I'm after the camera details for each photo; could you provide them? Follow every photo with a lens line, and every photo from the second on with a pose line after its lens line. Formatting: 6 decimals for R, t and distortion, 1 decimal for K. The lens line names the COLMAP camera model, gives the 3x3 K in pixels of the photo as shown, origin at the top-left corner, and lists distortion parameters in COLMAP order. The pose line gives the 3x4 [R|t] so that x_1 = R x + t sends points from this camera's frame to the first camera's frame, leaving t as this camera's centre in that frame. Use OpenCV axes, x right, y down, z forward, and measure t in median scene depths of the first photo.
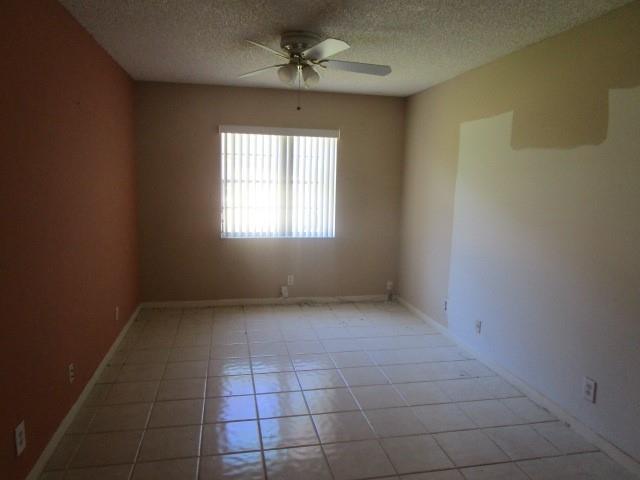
lens RADIAL K [[454.7, 0, 320.0], [0, 454.7, 240.0], [0, 0, 1]] dist [0.001721, 0.000038]
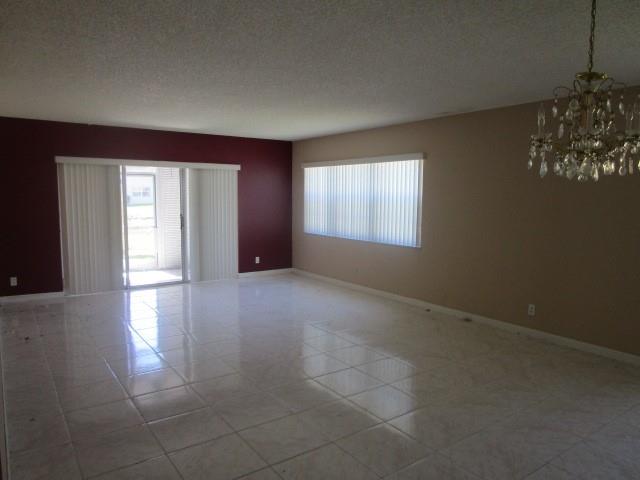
lens RADIAL K [[454.7, 0, 320.0], [0, 454.7, 240.0], [0, 0, 1]] dist [0.001721, 0.000038]
pose [[0.393686, 0.082627, -0.915524, 1.020273], [-0.115114, 0.992543, 0.040078, -0.042358], [0.912009, 0.089612, 0.400262, 0.336518]]
